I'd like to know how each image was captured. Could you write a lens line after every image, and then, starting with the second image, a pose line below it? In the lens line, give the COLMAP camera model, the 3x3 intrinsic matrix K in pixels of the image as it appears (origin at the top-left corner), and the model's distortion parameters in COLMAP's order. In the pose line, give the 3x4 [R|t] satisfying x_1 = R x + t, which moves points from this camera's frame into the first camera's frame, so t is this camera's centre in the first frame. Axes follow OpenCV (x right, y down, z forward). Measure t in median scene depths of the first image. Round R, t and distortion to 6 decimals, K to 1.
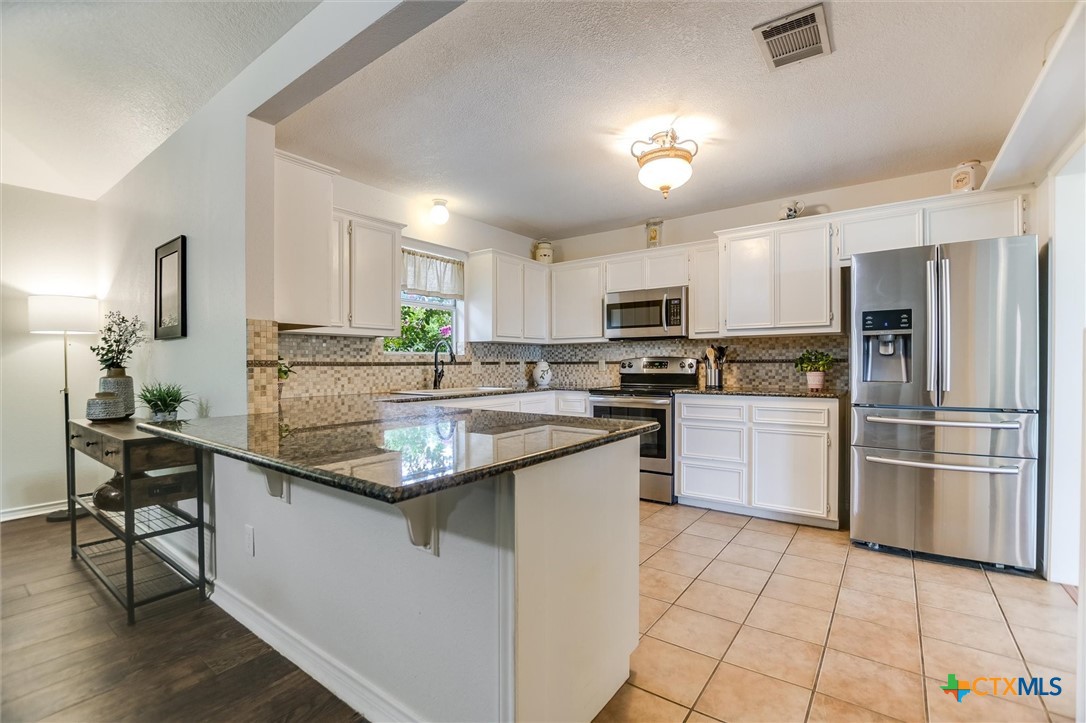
lens RADIAL K [[479.8, 0, 547.4], [0, 479.8, 361.5], [0, 0, 1]] dist [-0.026362, 0.000676]
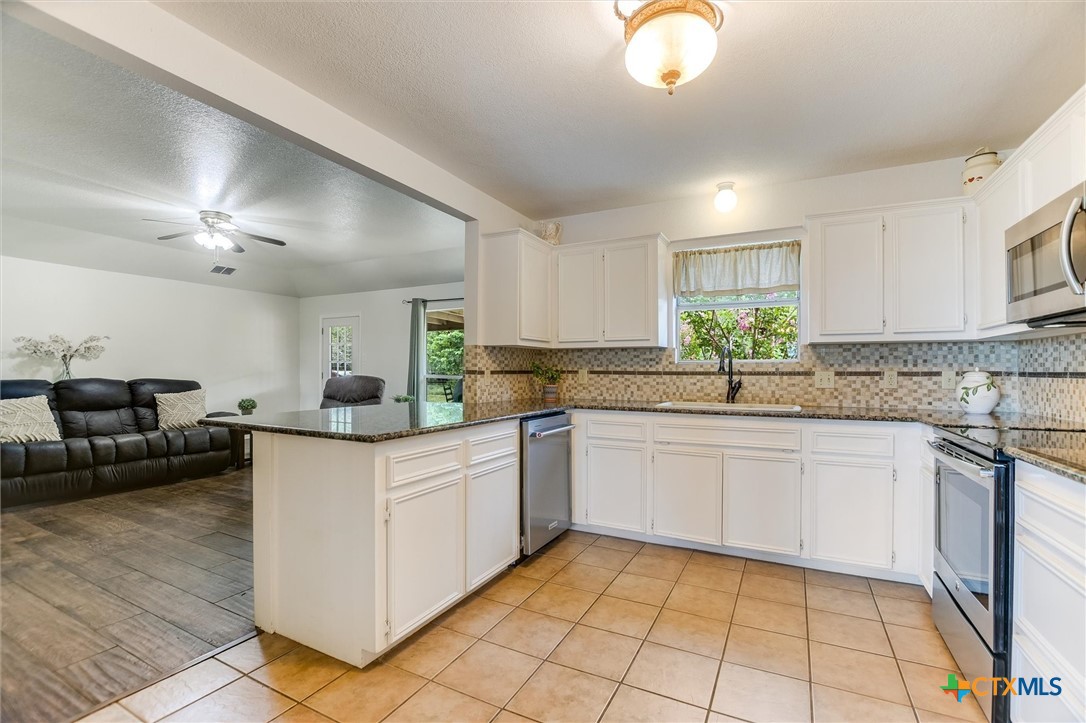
lens RADIAL K [[479.8, 0, 547.8], [0, 479.8, 367.4], [0, 0, 1]] dist [-0.026362, 0.000676]
pose [[0.159210, -0.004461, -0.987235, 0.604077], [-0.001986, 0.999986, -0.004839, -0.001623], [0.987243, 0.002731, 0.159199, 0.584648]]
